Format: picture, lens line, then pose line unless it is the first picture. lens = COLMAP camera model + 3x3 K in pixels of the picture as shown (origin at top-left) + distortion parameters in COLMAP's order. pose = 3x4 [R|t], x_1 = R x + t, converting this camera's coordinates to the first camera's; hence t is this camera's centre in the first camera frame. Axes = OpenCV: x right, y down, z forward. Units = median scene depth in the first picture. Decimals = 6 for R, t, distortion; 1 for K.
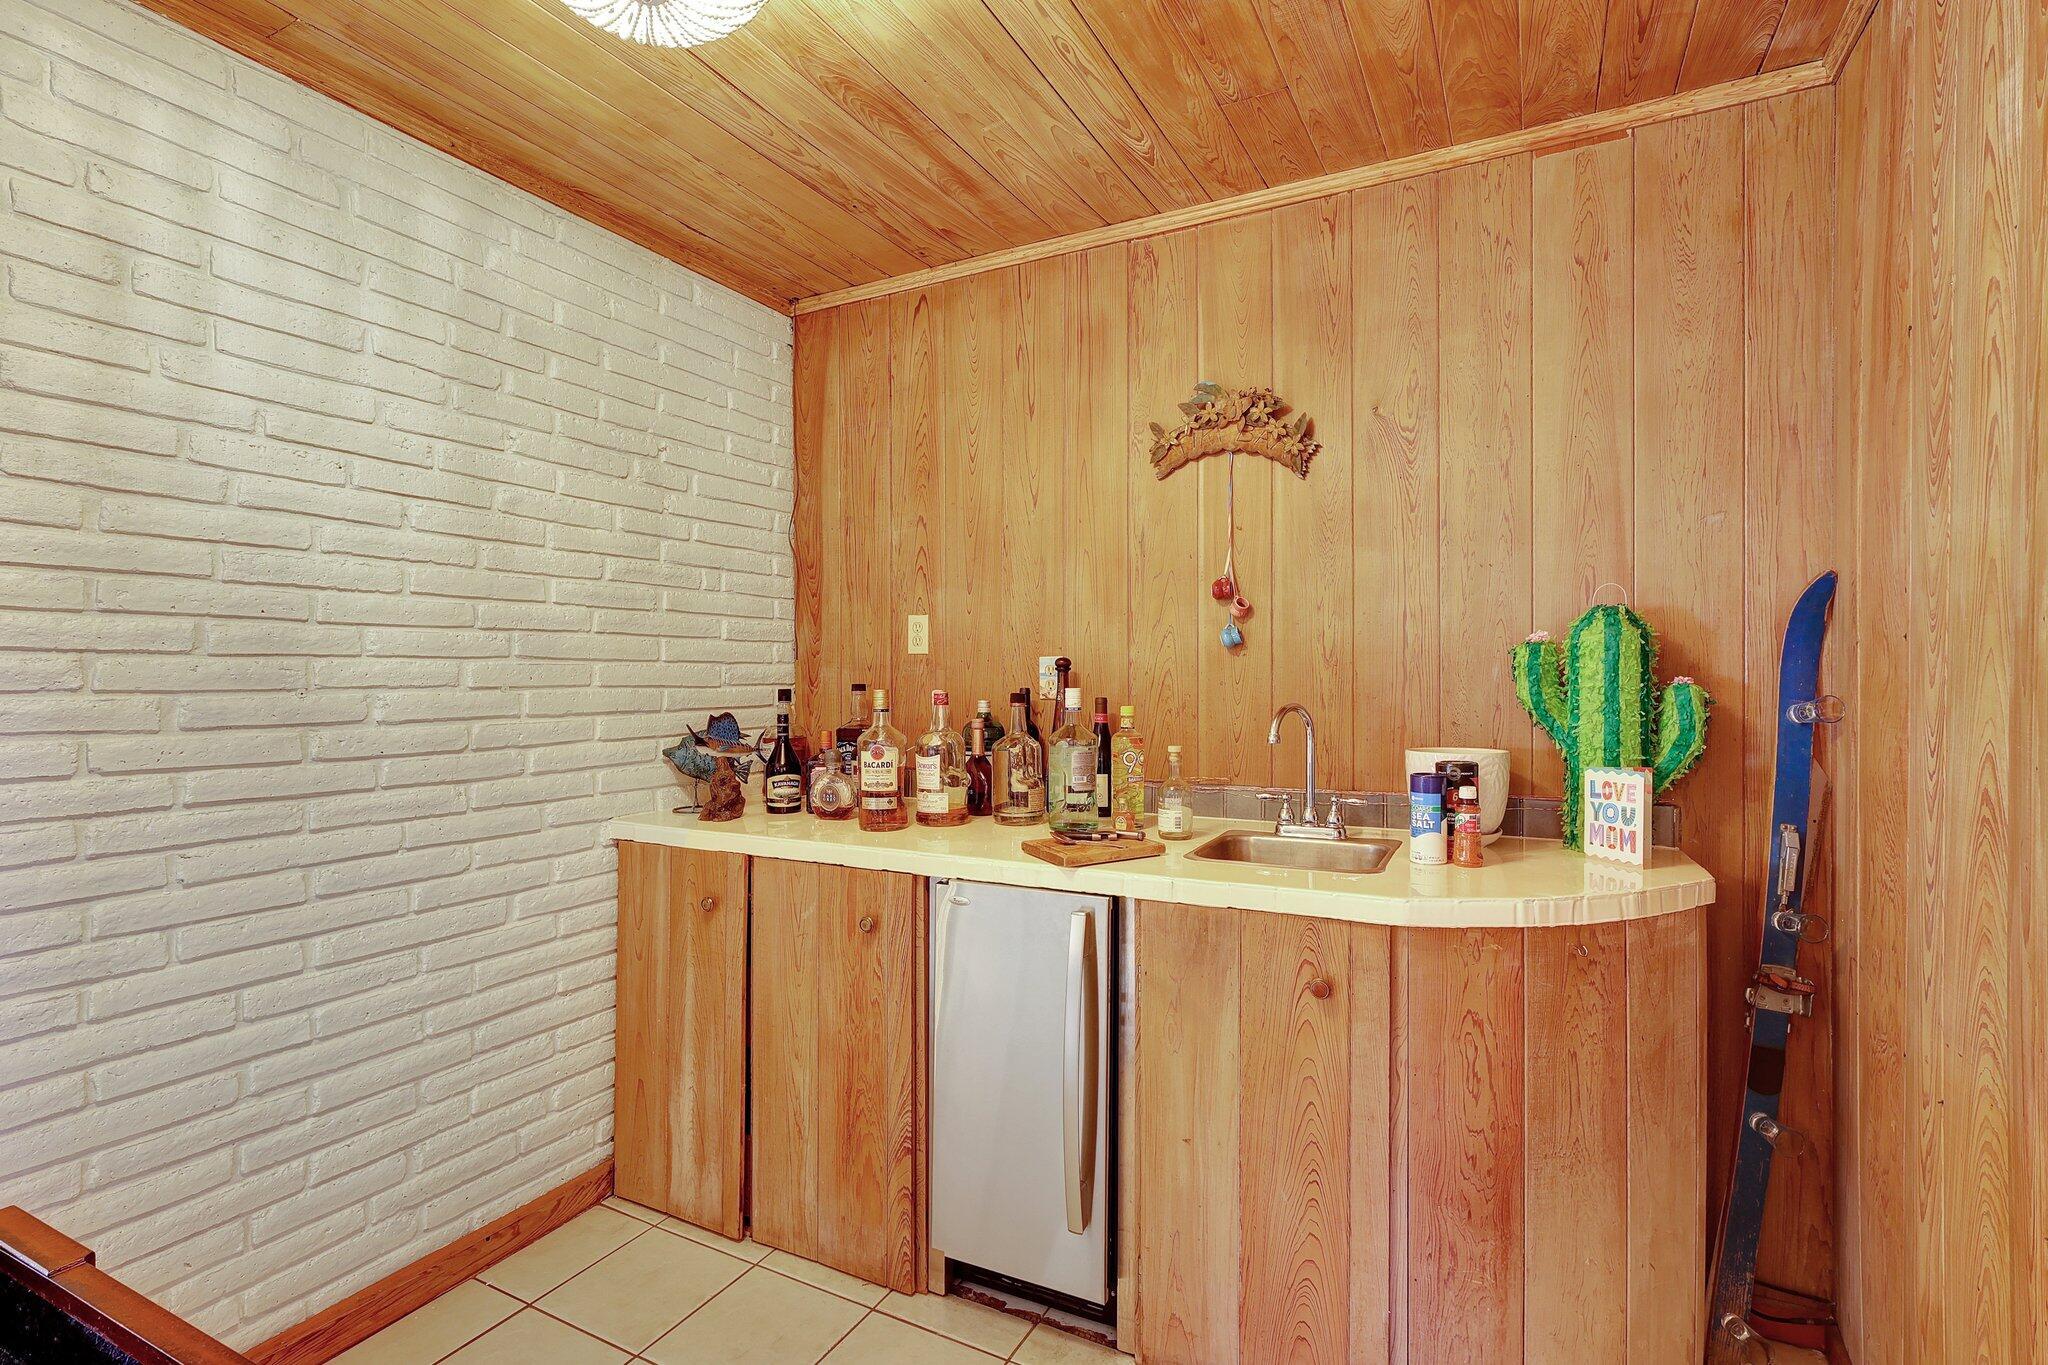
lens RADIAL K [[999.5, 0, 1000.4], [0, 999.5, 679.7], [0, 0, 1]] dist [-0.000222, 0.000386]
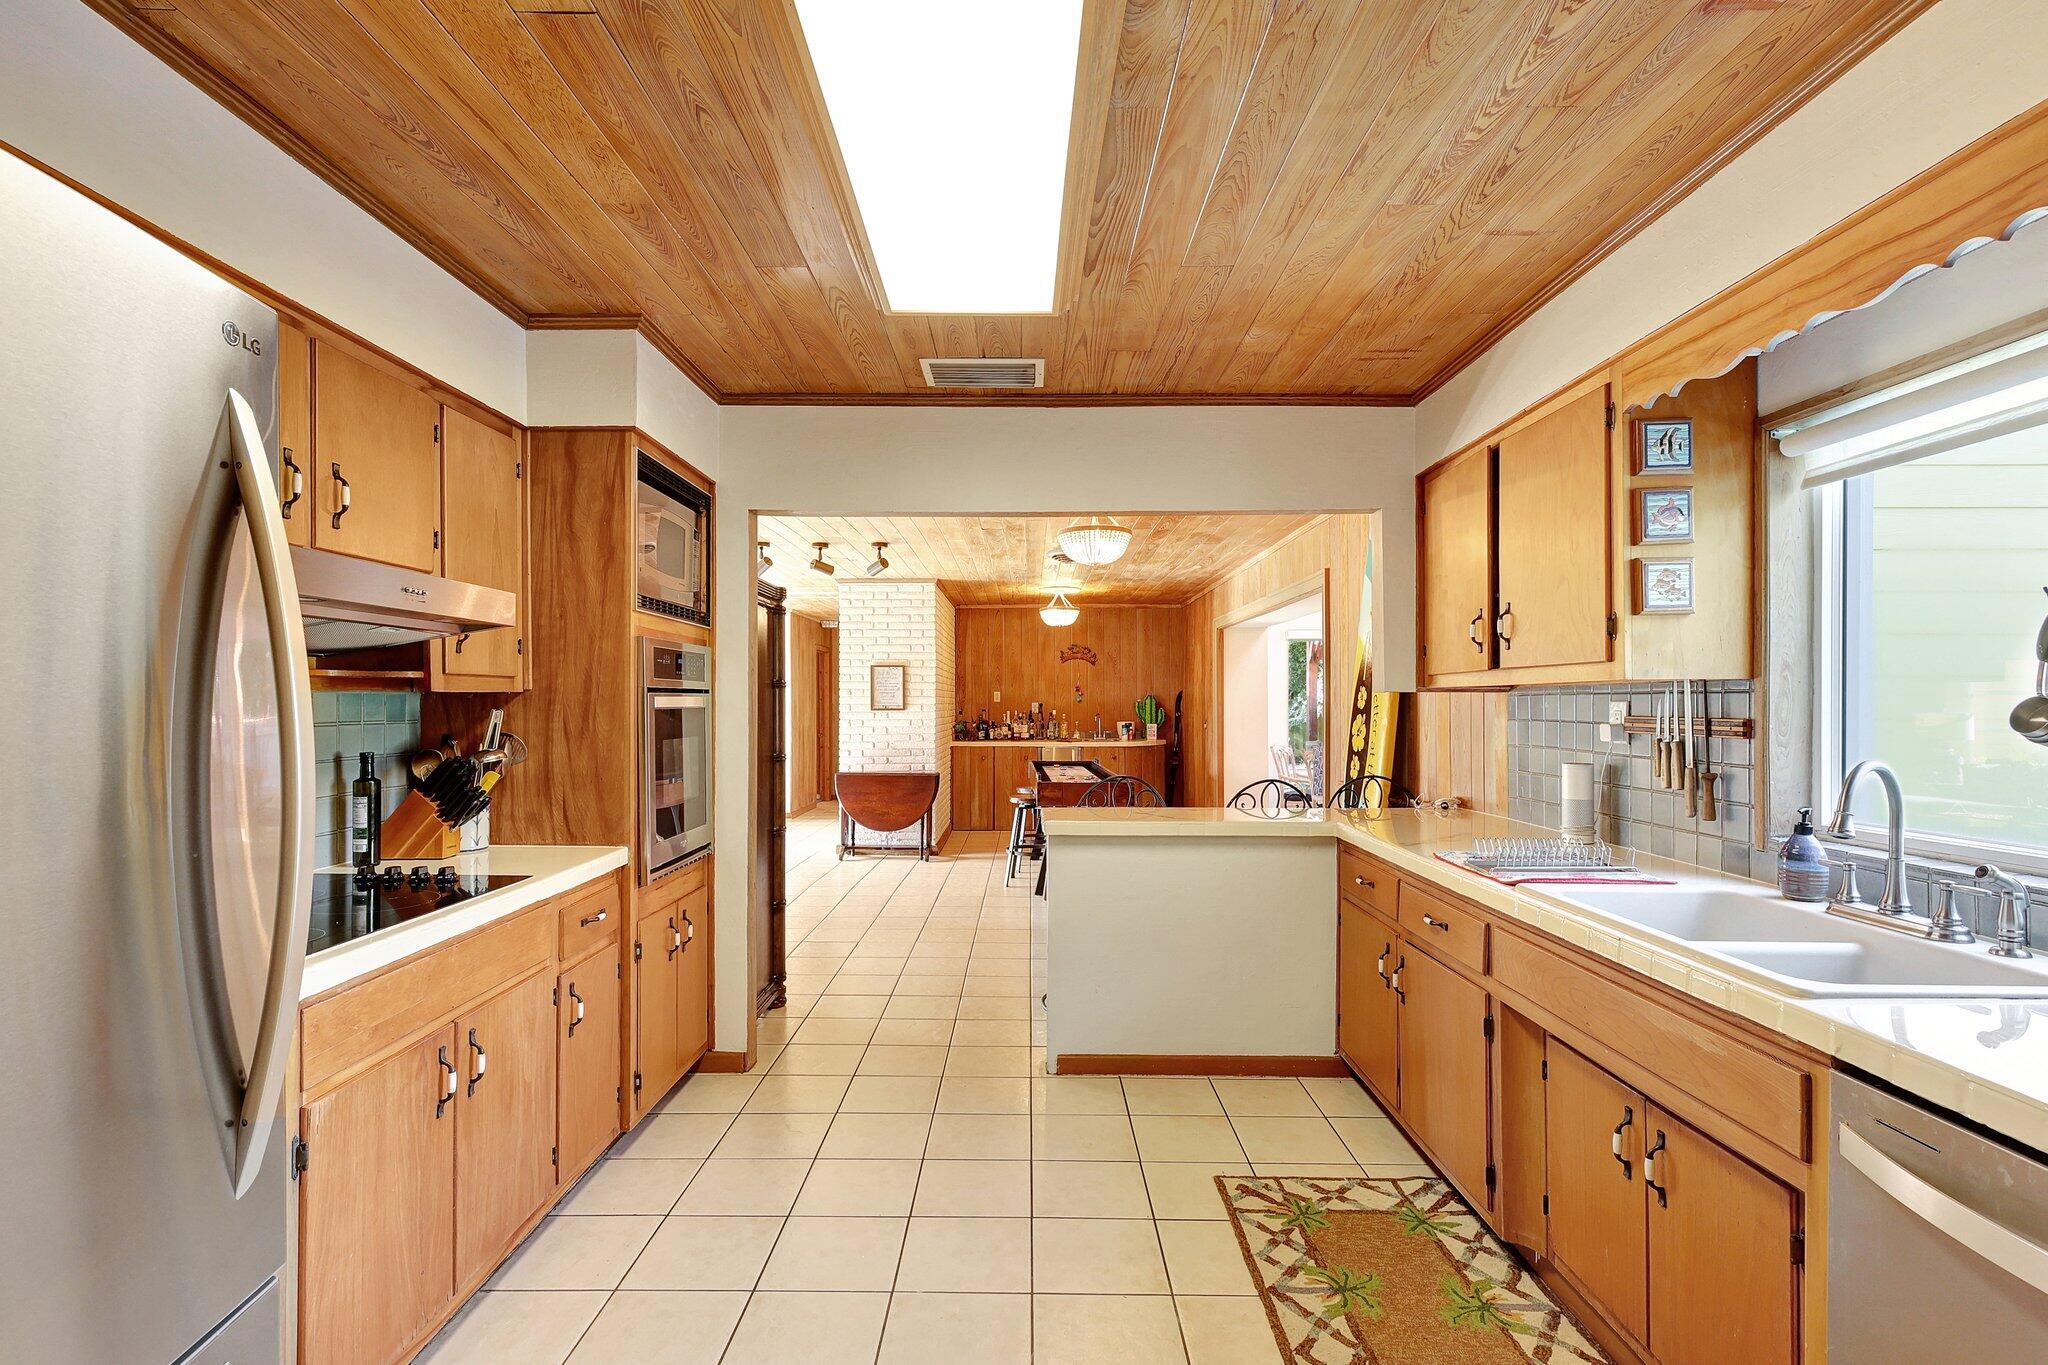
lens RADIAL K [[956.9, 0, 1028.0], [0, 956.9, 668.1], [0, 0, 1]] dist [0.000295, -0.000068]
pose [[0.886162, 0.019038, 0.462984, -2.260079], [-0.000047, 0.999159, -0.040996, -0.005711], [-0.463375, 0.036307, 0.885418, -3.126341]]
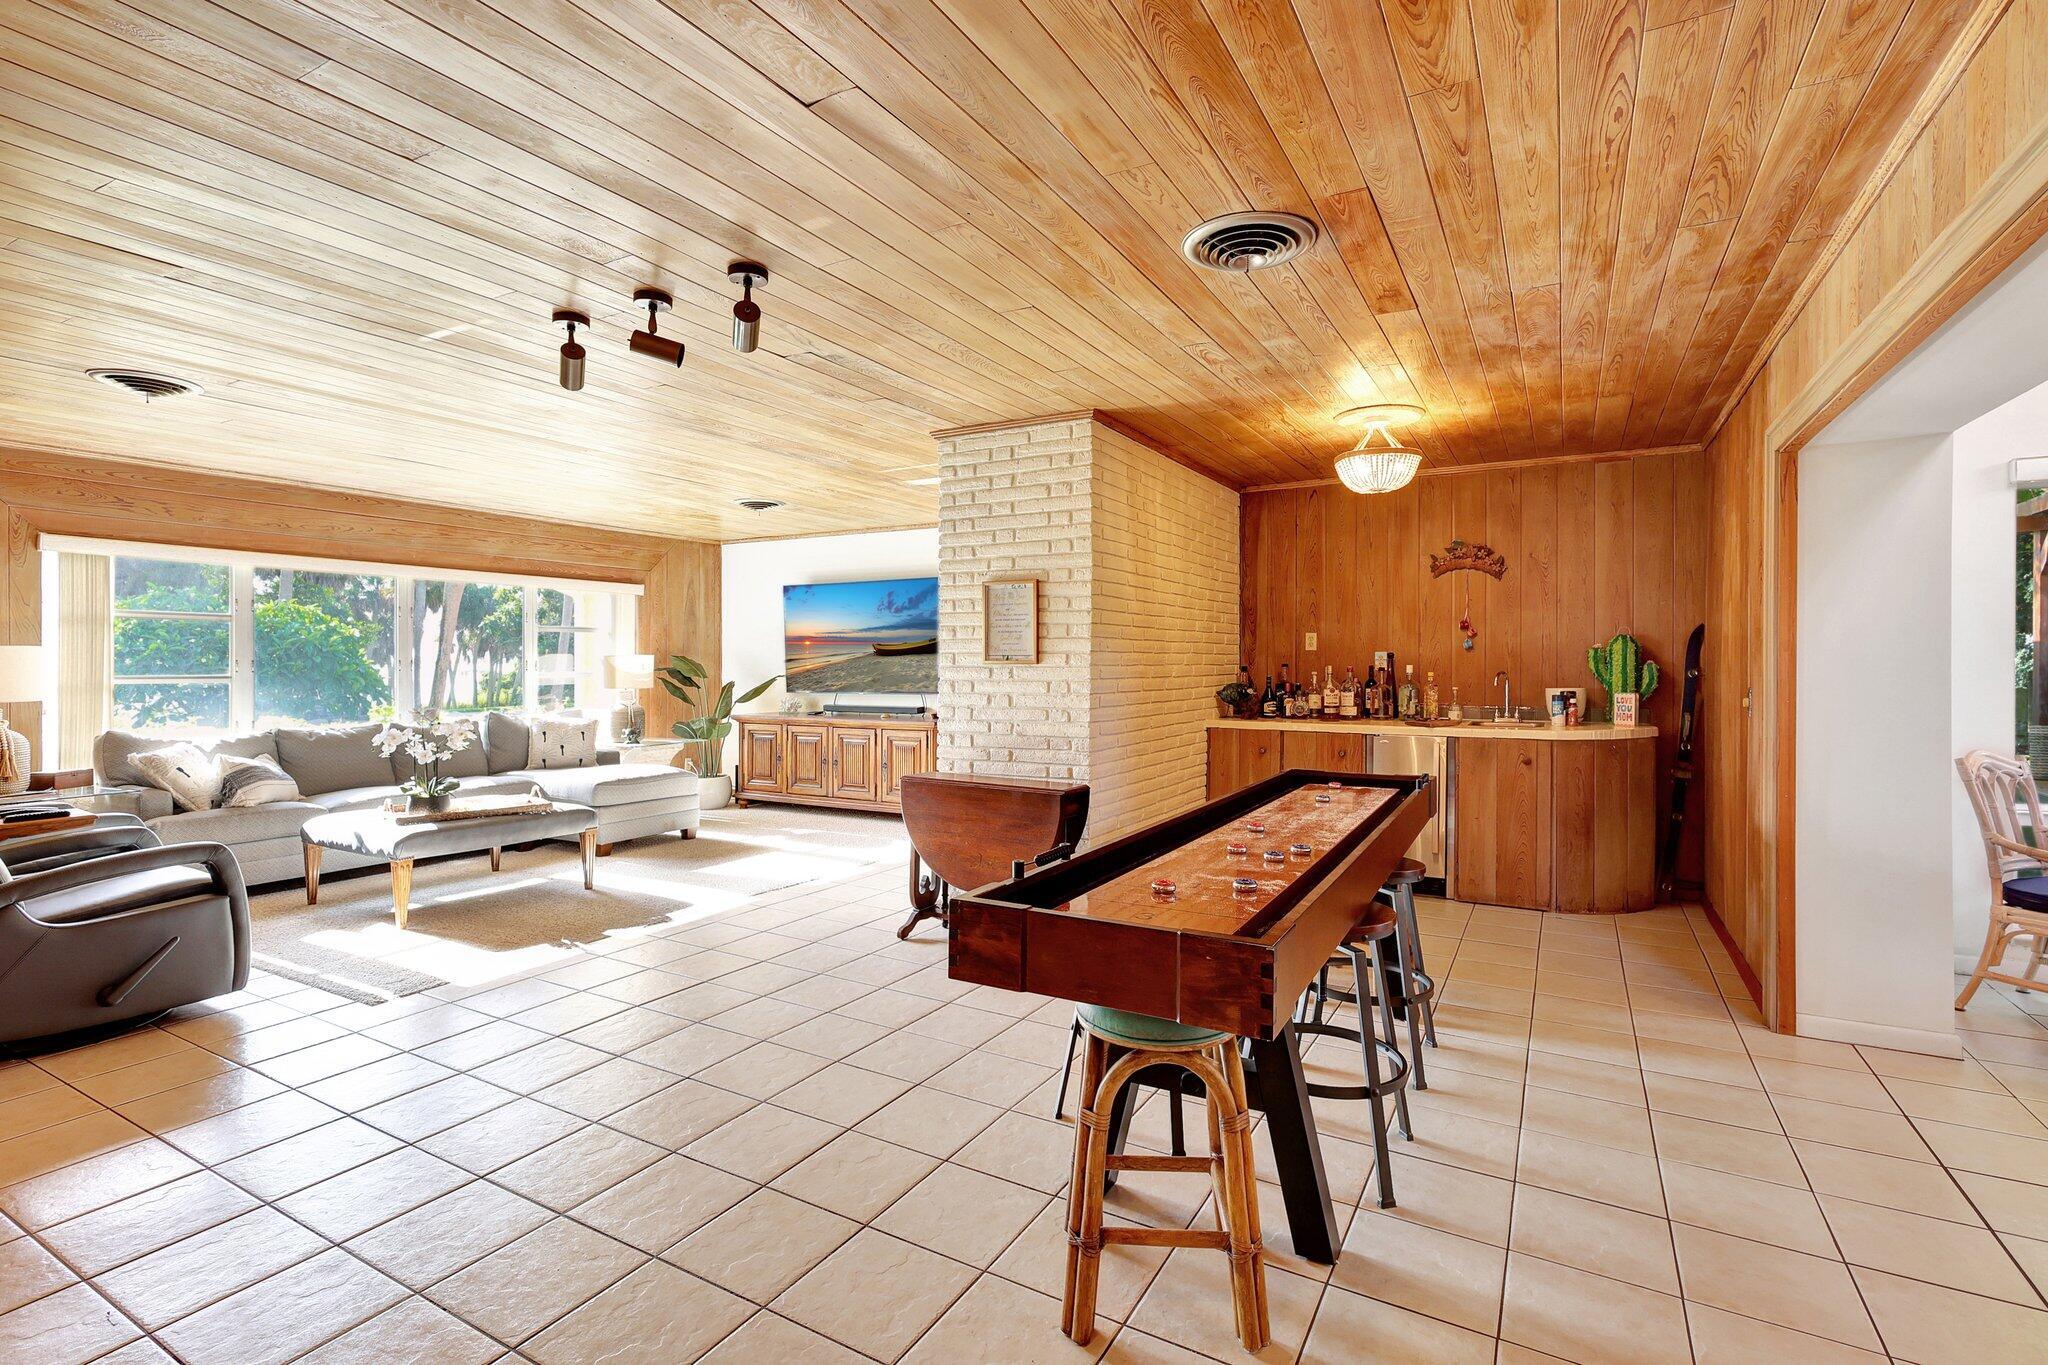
lens RADIAL K [[956.9, 0, 1028.0], [0, 956.9, 668.1], [0, 0, 1]] dist [0.000295, -0.000068]
pose [[0.999648, 0.000222, -0.026518, -0.872988], [-0.000125, 0.999993, 0.003656, 0.007232], [0.026518, -0.003651, 0.999642, -1.524477]]
